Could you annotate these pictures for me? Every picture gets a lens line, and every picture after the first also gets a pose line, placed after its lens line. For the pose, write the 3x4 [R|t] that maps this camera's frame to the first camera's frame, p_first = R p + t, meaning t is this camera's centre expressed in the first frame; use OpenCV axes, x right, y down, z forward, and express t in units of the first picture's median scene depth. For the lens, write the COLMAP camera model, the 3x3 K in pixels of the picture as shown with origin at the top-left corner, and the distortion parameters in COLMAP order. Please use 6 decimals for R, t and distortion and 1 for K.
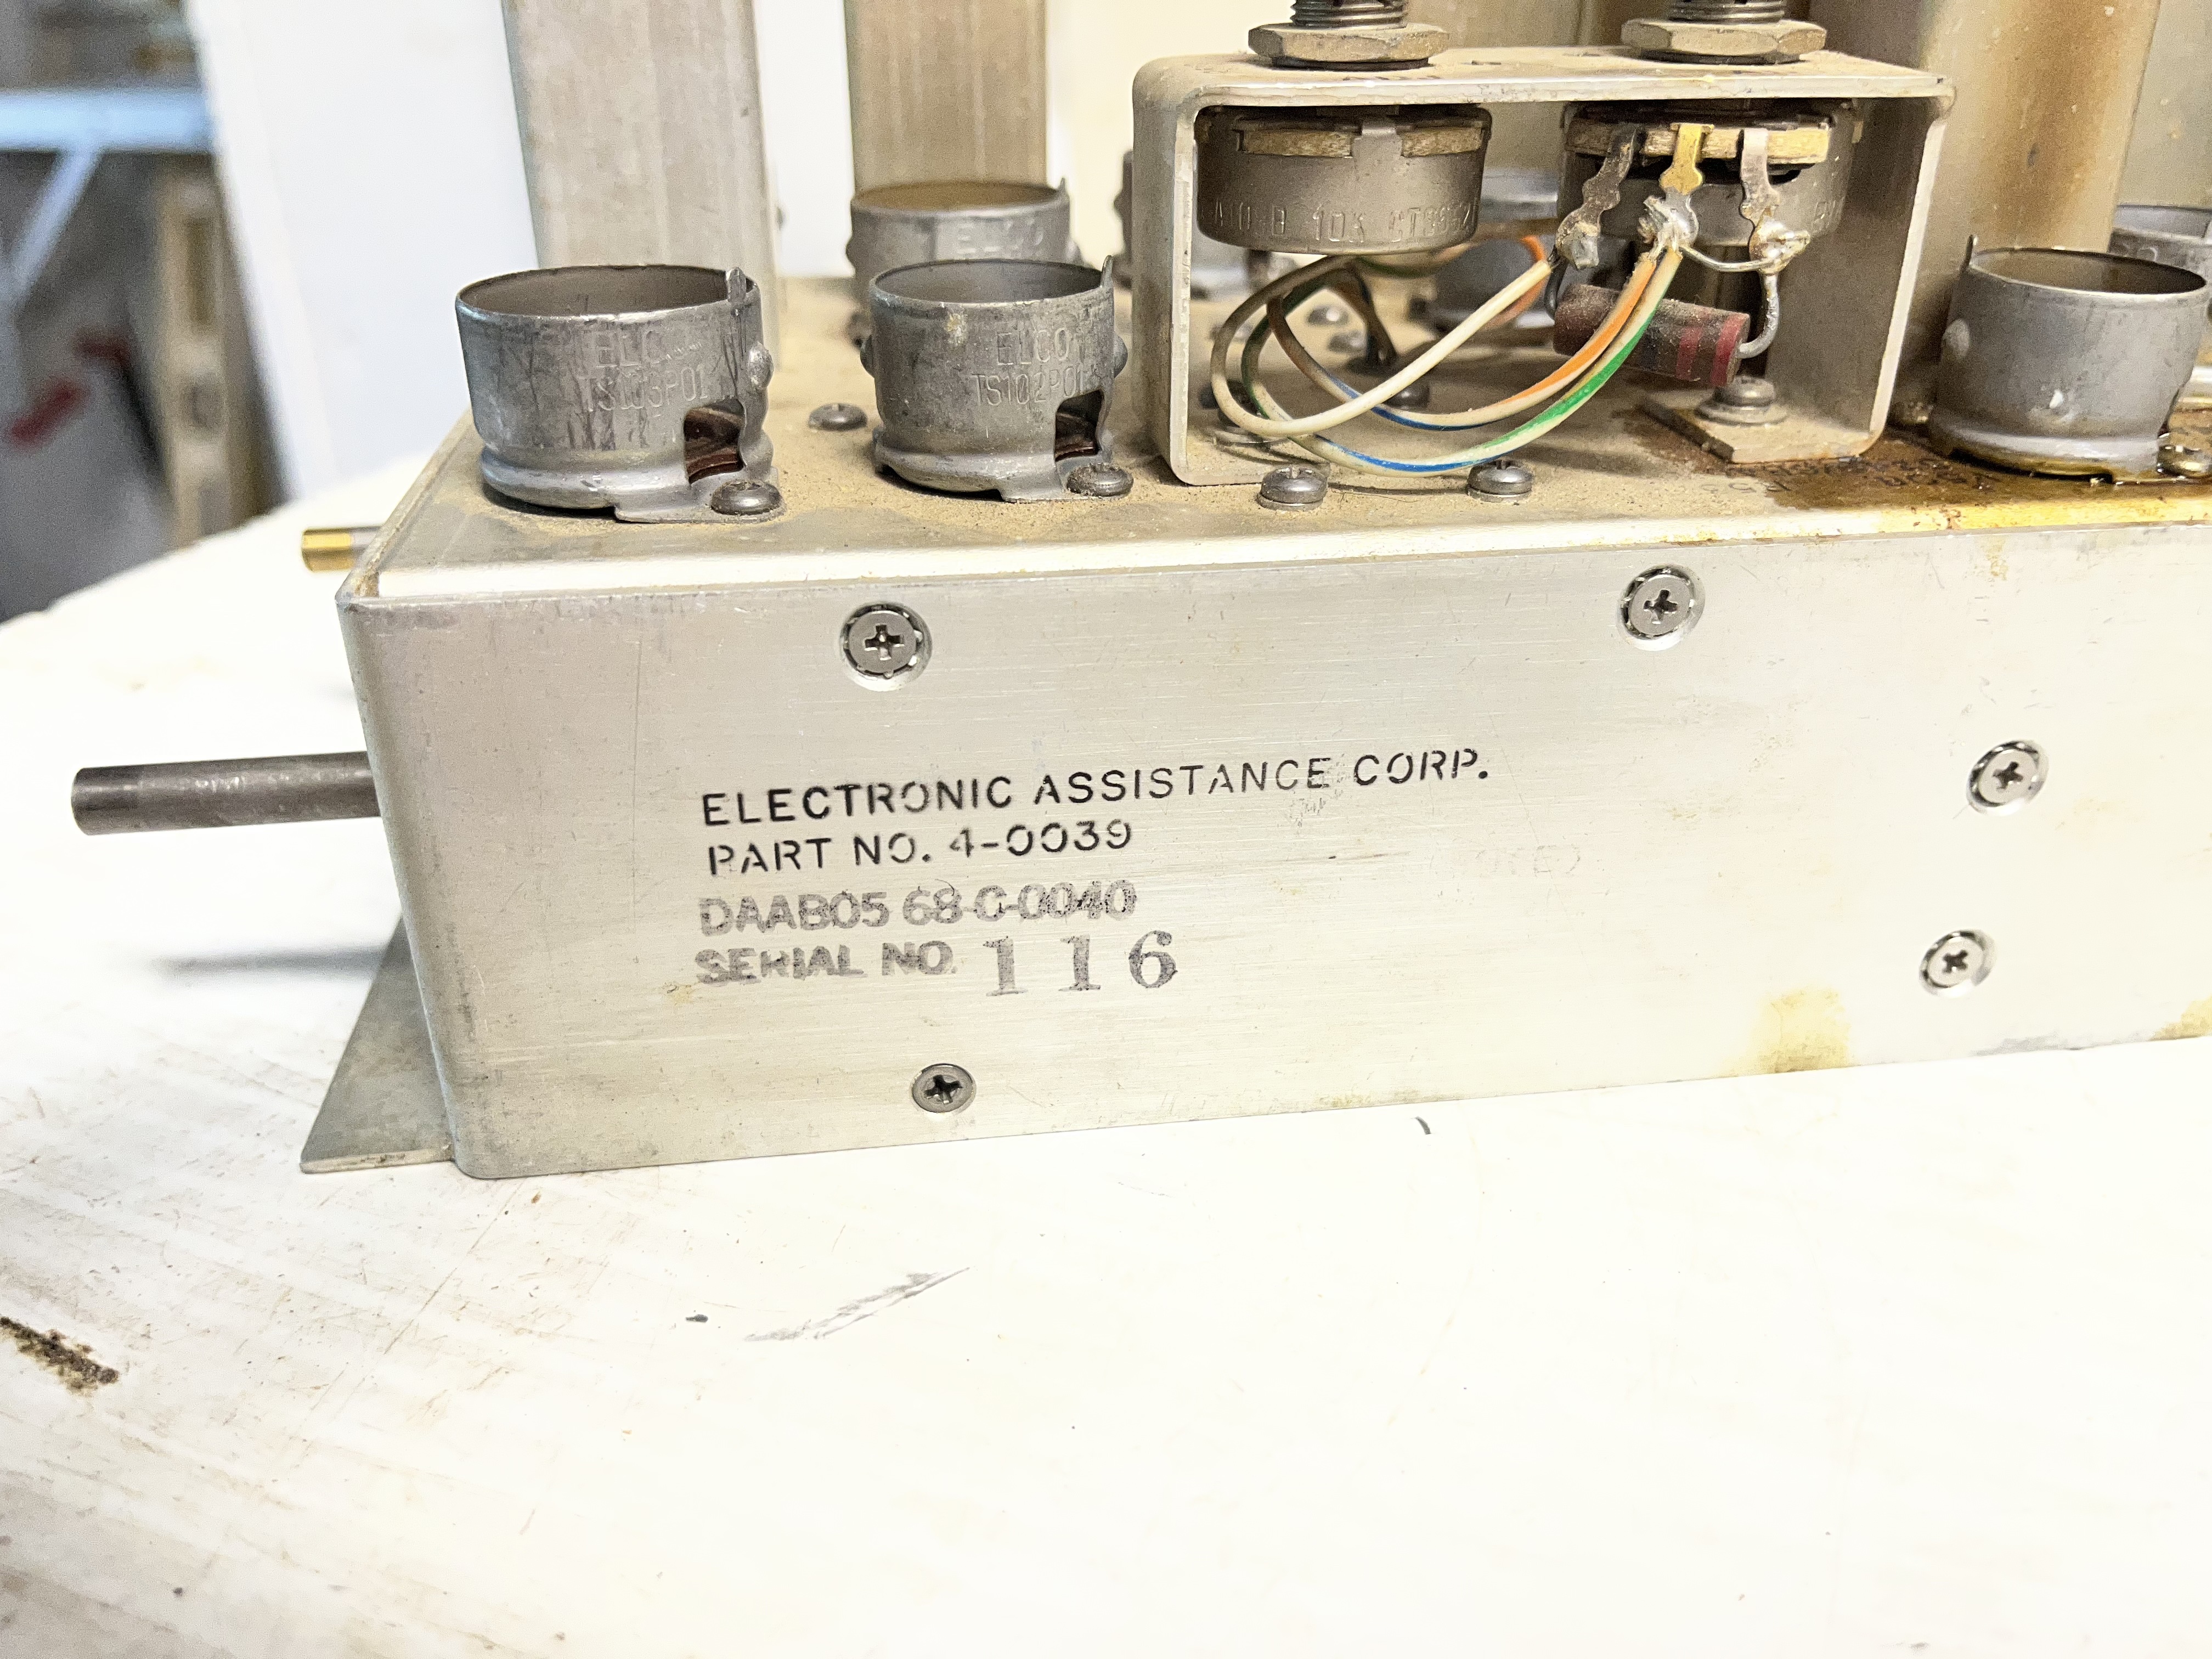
lens RADIAL K [[1799.1, 0, 1106.0], [0, 1799.1, 829.5], [0, 0, 1]] dist [0.097420, -0.181730]
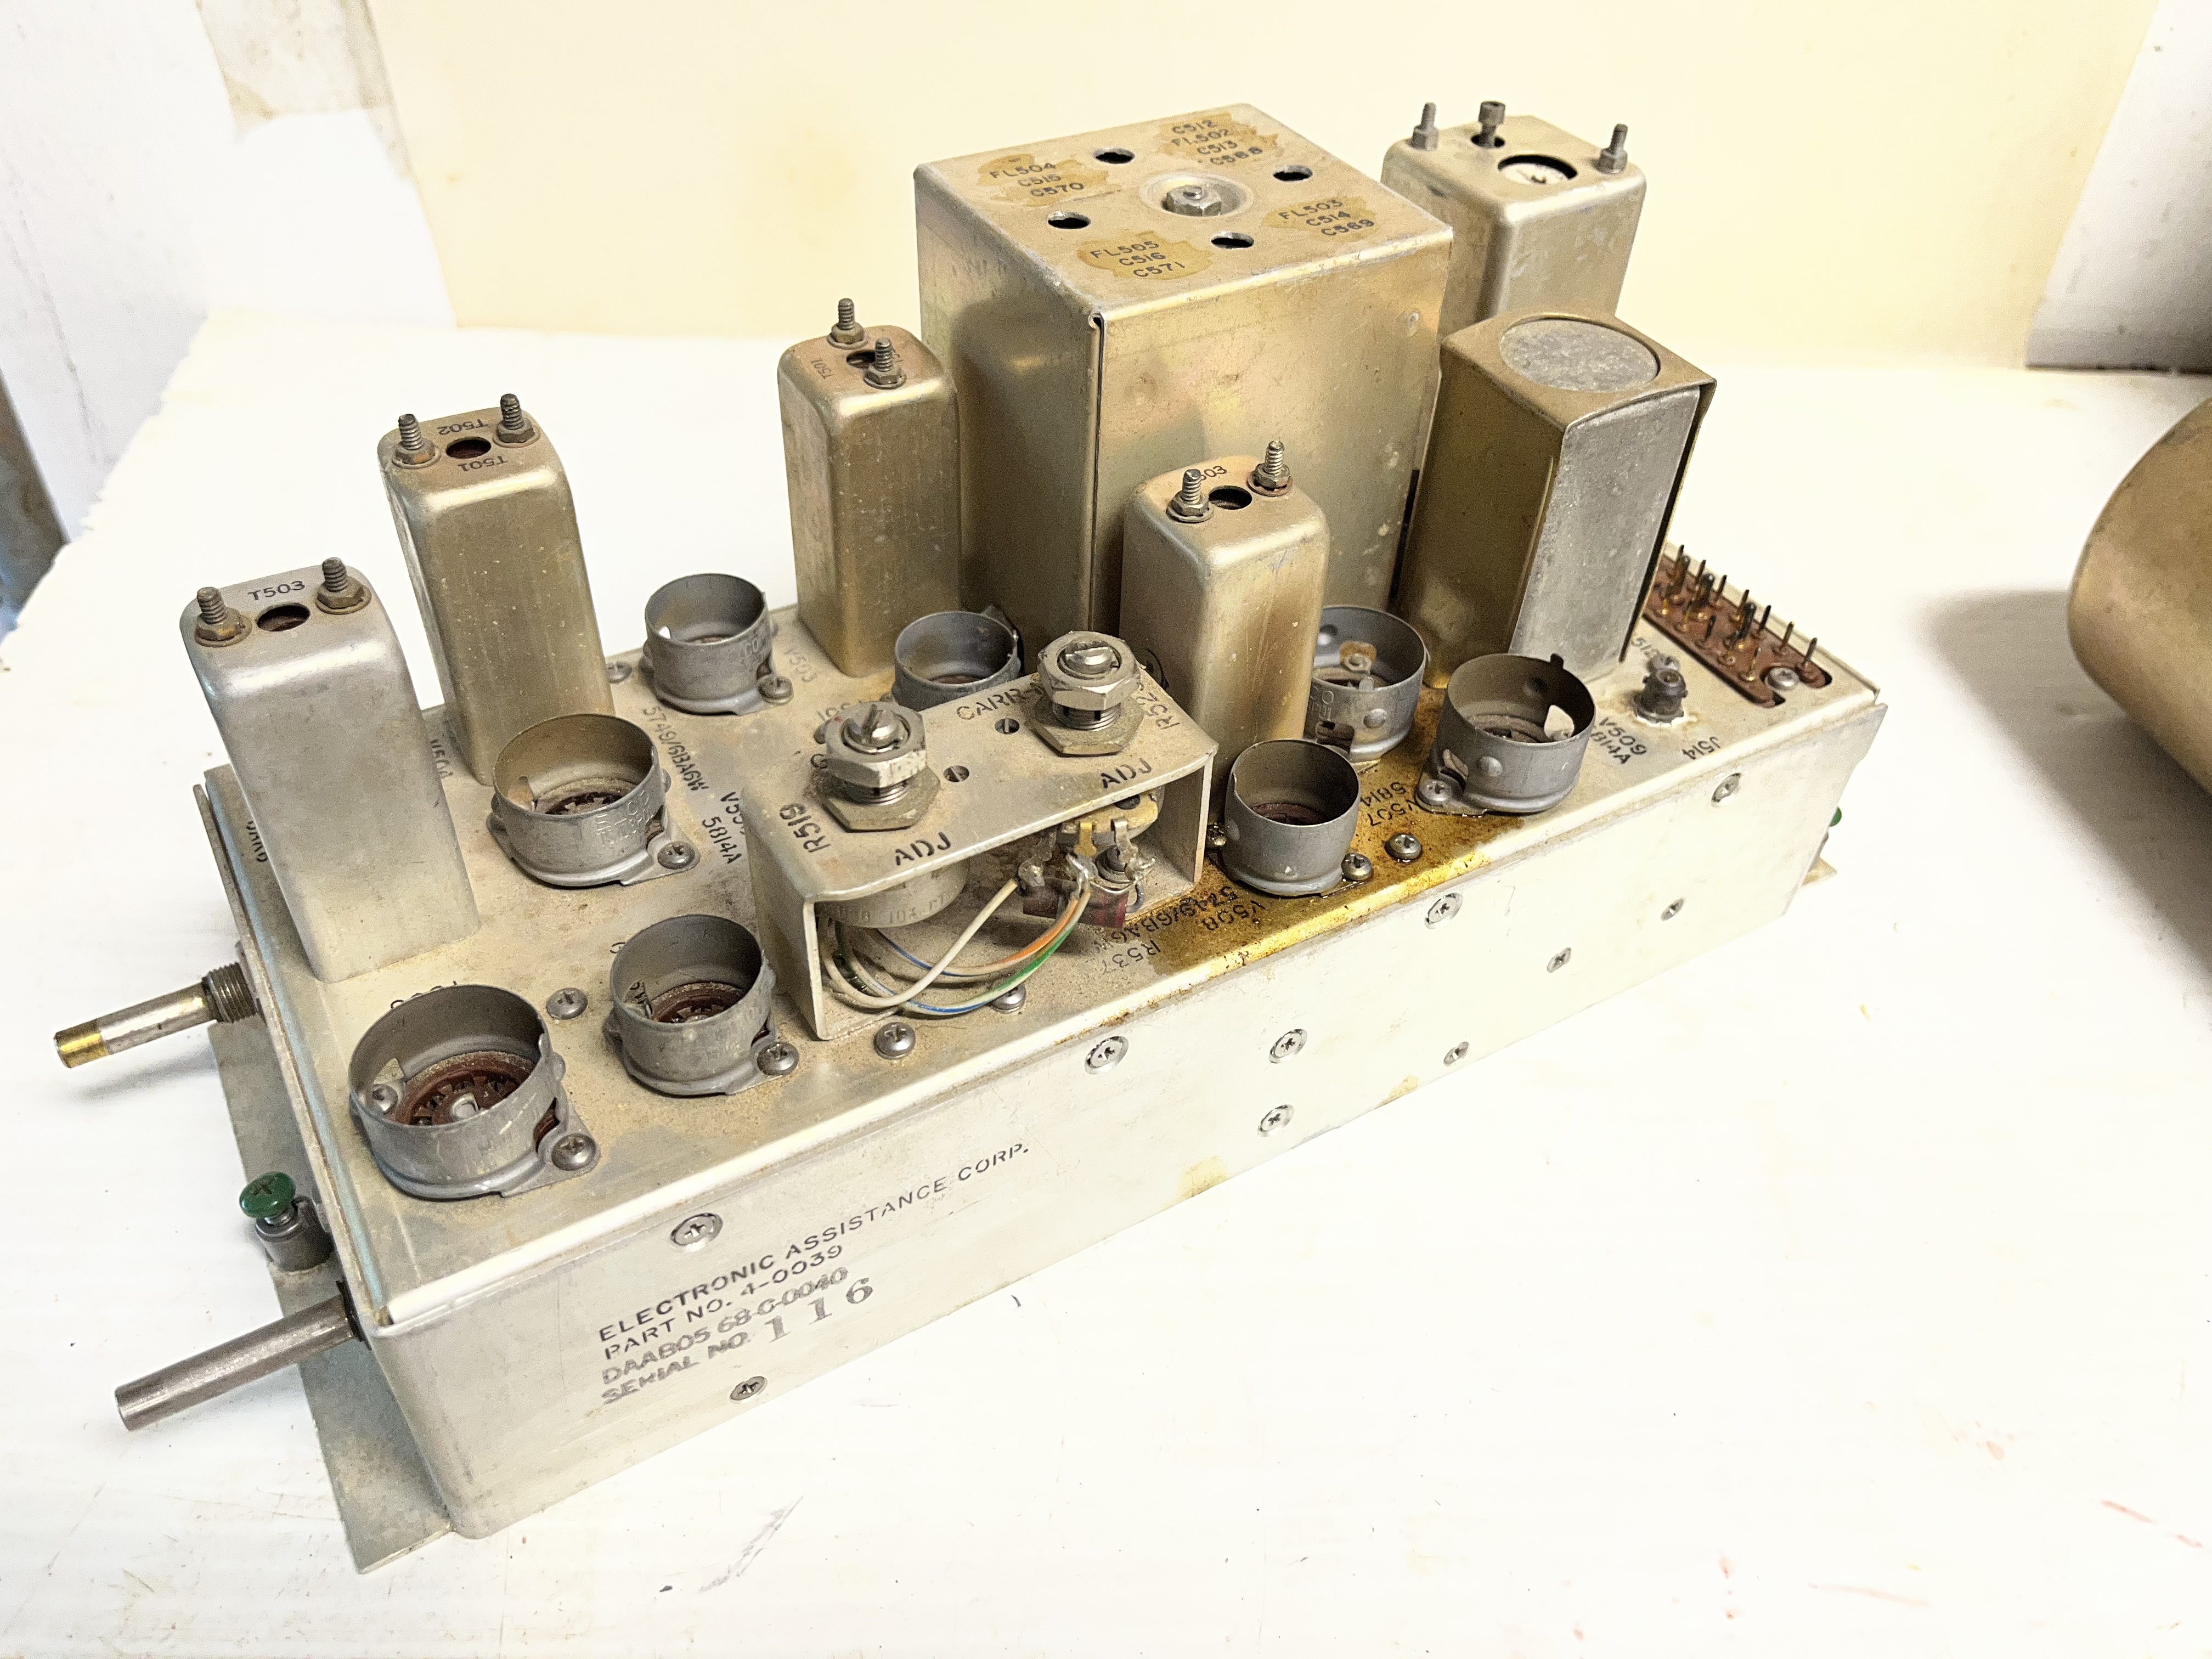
lens RADIAL K [[1799.1, 0, 1106.0], [0, 1799.1, 829.5], [0, 0, 1]] dist [0.097420, -0.181730]
pose [[0.926767, -0.236544, 0.291803, -0.161363], [0.148129, 0.944012, 0.294787, -0.846497], [-0.345196, -0.229974, 0.909918, -0.568676]]
